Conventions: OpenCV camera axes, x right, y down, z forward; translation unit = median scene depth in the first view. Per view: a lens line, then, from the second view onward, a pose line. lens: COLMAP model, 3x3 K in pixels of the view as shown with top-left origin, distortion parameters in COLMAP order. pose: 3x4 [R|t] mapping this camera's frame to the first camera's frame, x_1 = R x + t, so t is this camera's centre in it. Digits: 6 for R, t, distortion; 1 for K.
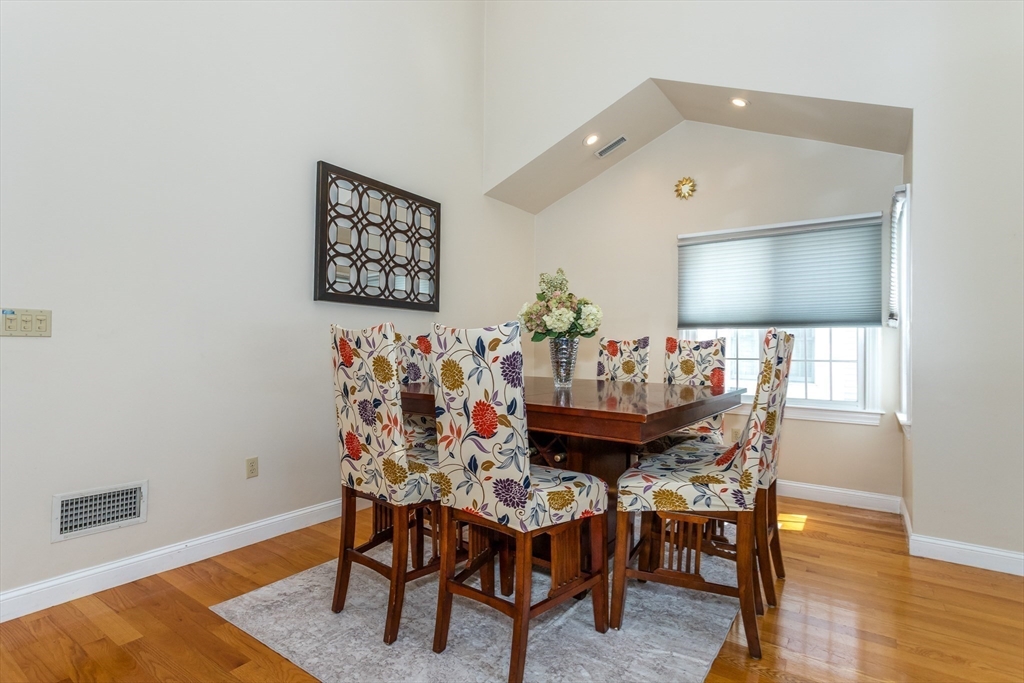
lens RADIAL K [[523.5, 0, 512.0], [0, 523.5, 341.5], [0, 0, 1]] dist [-0.011842, -0.000094]
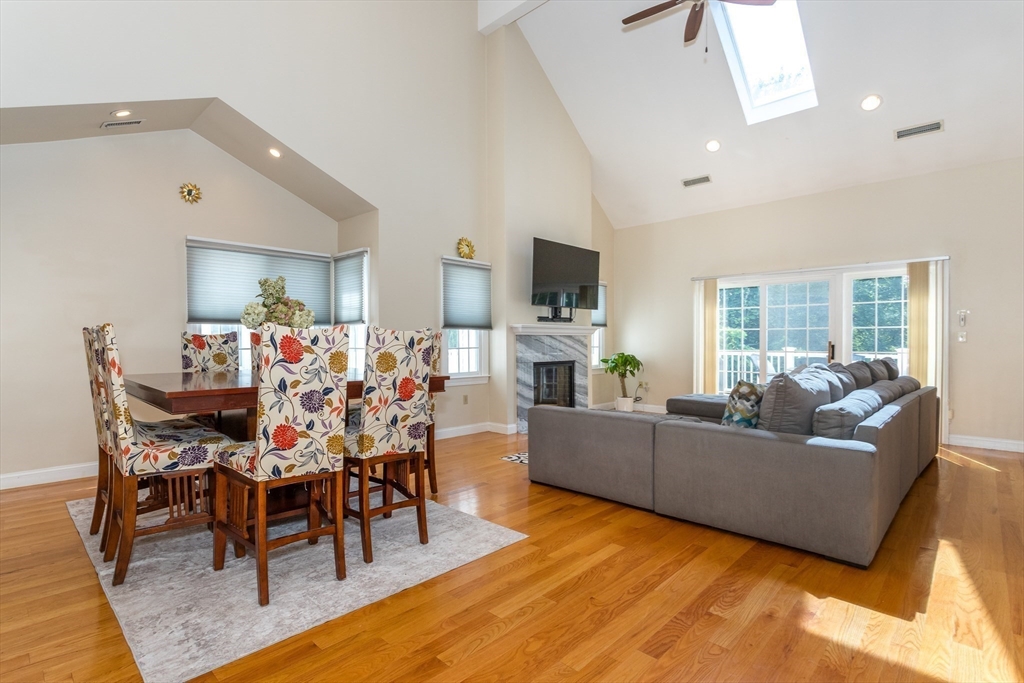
lens RADIAL K [[495.7, 0, 510.1], [0, 495.7, 349.8], [0, 0, 1]] dist [-0.000849, -0.000015]
pose [[0.145682, -0.029409, 0.988894, -1.310916], [-0.009738, 0.999467, 0.031158, -0.015769], [-0.989284, -0.014169, 0.145318, 0.424055]]
